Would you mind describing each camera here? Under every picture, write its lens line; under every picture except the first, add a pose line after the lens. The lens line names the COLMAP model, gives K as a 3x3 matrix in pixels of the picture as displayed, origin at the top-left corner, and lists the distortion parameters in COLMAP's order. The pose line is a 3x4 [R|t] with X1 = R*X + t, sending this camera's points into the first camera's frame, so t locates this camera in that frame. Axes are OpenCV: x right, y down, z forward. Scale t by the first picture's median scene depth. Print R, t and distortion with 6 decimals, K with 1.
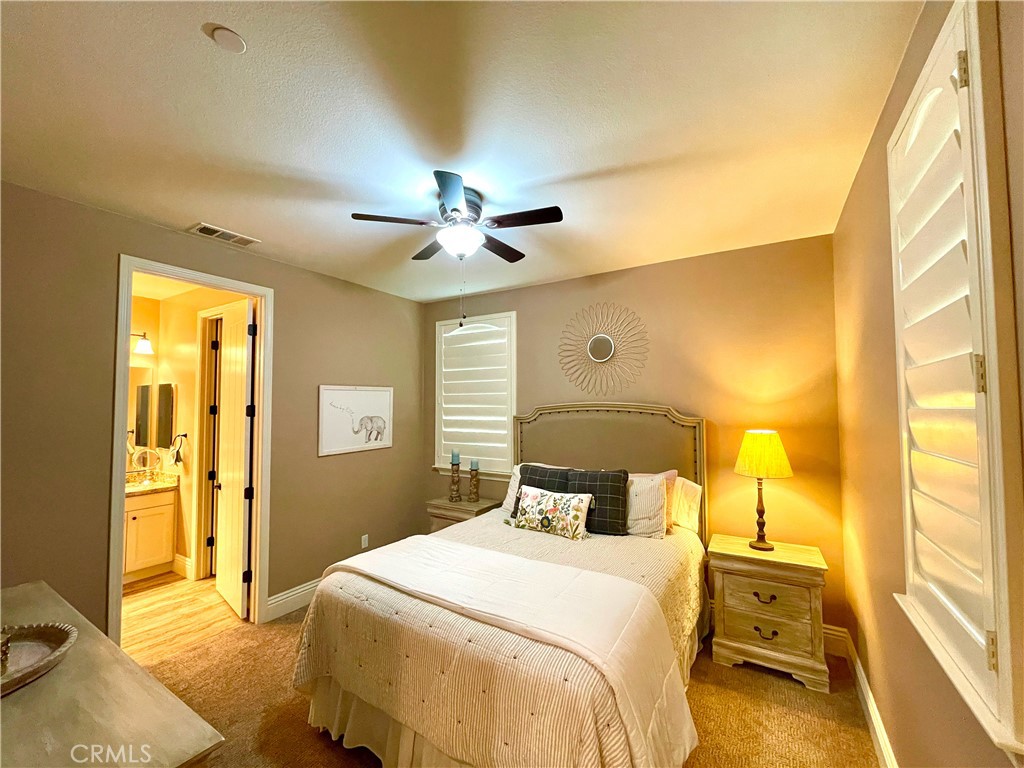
lens RADIAL K [[412.5, 0, 514.6], [0, 412.5, 387.8], [0, 0, 1]] dist [-0.000675, -0.000035]
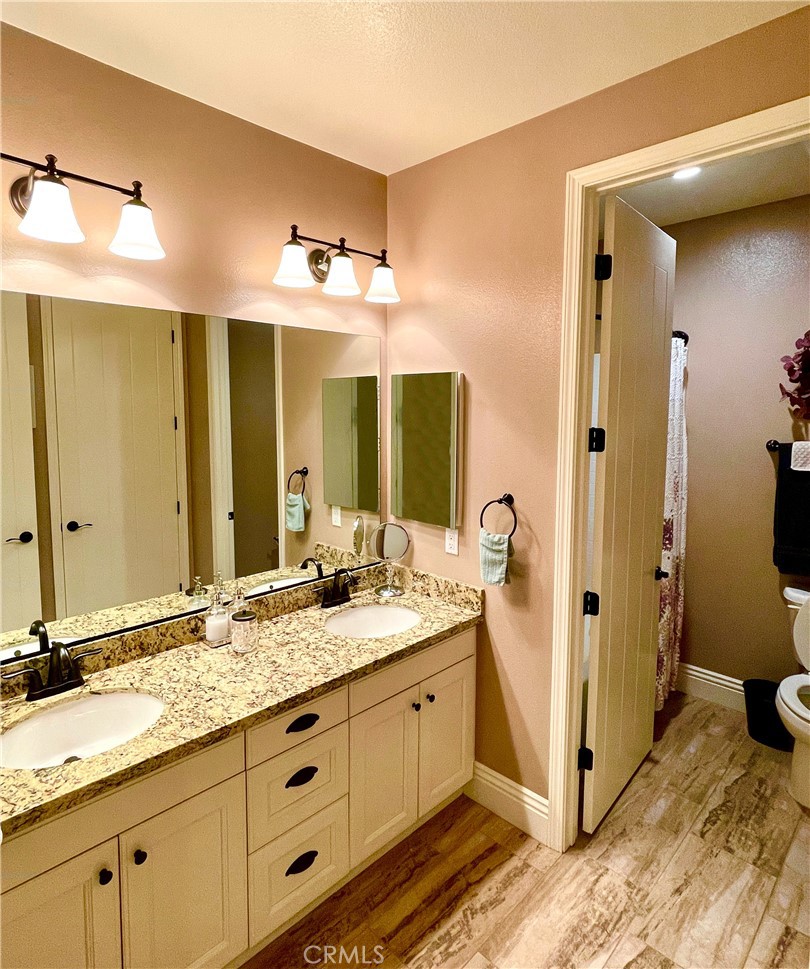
lens RADIAL K [[544.8, 0, 393.2], [0, 544.8, 459.9], [0, 0, 1]] dist [-0.023995, 0.001443]
pose [[0.970573, 0.036128, -0.238080, -0.786406], [-0.005815, 0.991910, 0.126812, 0.008960], [0.240735, -0.121695, 0.962931, 0.463946]]
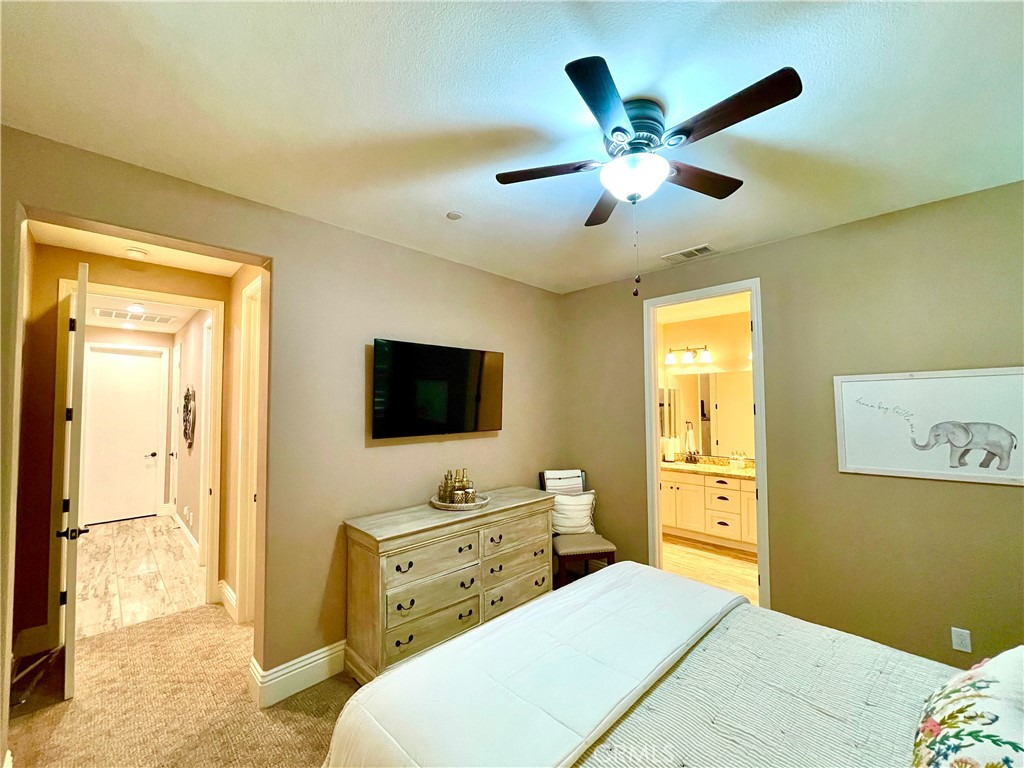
lens RADIAL K [[412.5, 0, 514.3], [0, 412.5, 387.6], [0, 0, 1]] dist [-0.000675, -0.000035]
pose [[-0.232631, -0.031315, -0.972061, 0.344137], [0.050193, 0.997763, -0.044156, 0.015743], [0.971269, -0.059063, -0.230539, 0.536000]]
